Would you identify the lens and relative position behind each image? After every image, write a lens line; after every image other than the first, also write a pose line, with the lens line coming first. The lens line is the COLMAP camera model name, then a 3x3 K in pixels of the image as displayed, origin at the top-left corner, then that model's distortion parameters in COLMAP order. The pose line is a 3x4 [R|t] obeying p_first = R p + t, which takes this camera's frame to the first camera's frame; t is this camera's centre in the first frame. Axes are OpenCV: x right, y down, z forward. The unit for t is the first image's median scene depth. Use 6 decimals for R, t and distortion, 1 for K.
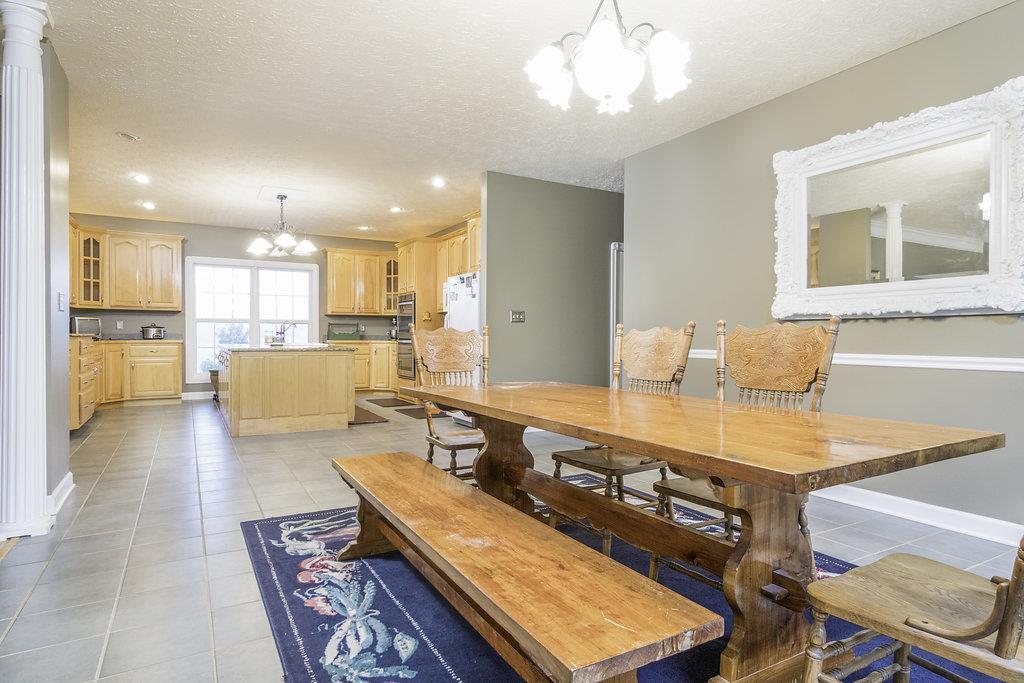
lens RADIAL K [[571.0, 0, 512.1], [0, 571.0, 342.4], [0, 0, 1]] dist [0.002129, 0.001261]
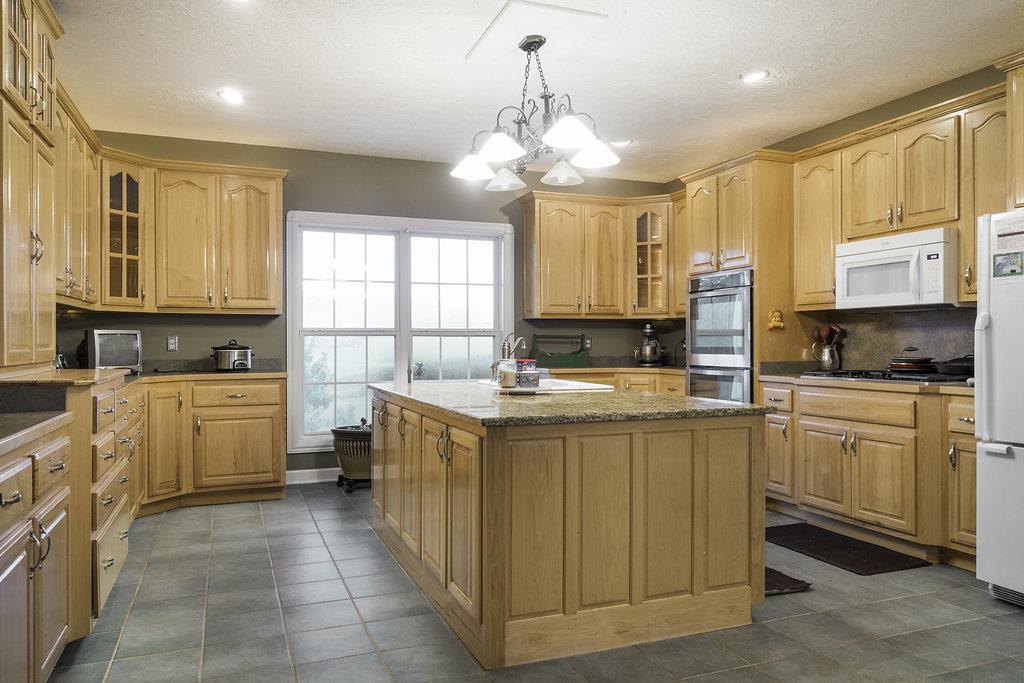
lens RADIAL K [[727.7, 0, 511.9], [0, 727.7, 340.7], [0, 0, 1]] dist [0.001613, -0.003121]
pose [[0.989479, -0.008542, -0.144422, -0.290877], [0.005952, 0.999814, -0.018351, -0.019239], [0.144552, 0.017299, 0.989346, 0.396739]]
